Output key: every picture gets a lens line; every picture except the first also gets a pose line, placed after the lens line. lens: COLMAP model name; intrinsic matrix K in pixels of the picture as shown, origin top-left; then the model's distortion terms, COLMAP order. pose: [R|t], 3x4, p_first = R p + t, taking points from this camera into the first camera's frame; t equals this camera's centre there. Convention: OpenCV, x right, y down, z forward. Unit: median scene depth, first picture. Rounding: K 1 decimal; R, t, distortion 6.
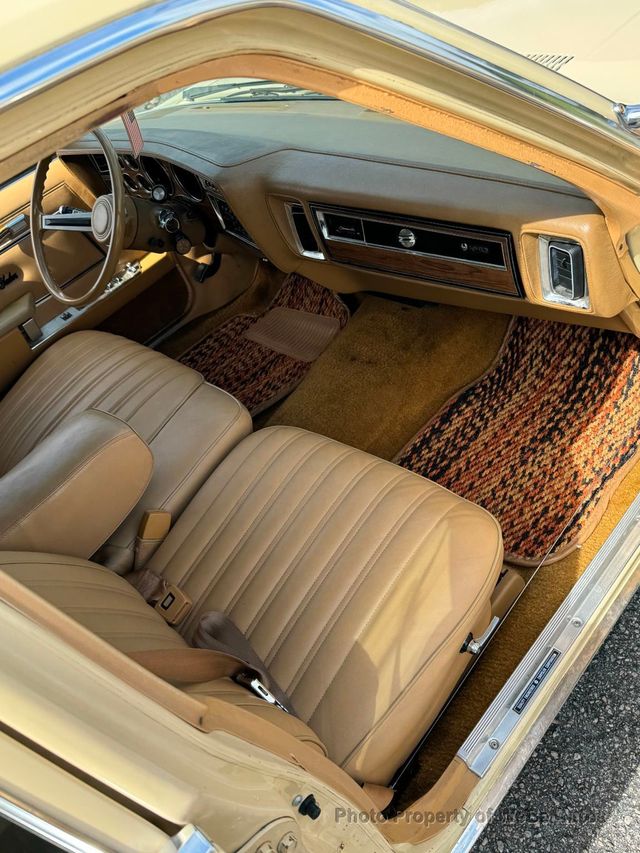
lens RADIAL K [[684.6, 0, 311.4], [0, 684.6, 429.4], [0, 0, 1]] dist [0.039606, -0.021639]
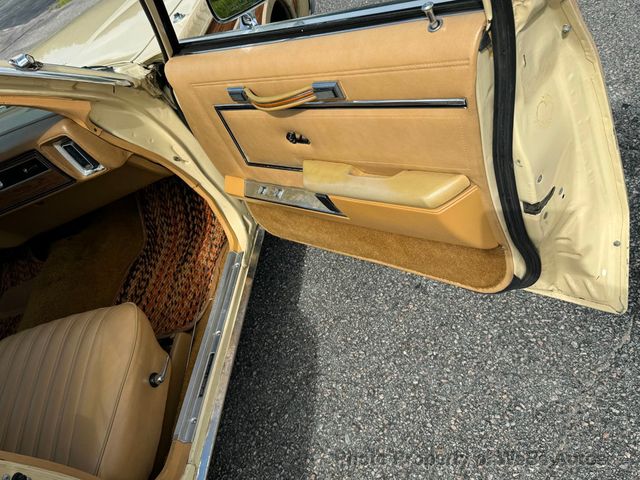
lens RADIAL K [[513.6, 0, 323.0], [0, 513.6, 239.7], [0, 0, 1]] dist [0.039606, -0.021639]
pose [[0.806704, -0.464940, 0.364774, 0.181346], [0.537804, 0.833440, -0.127062, 0.287340], [-0.244942, 0.298678, 0.922385, -0.196536]]
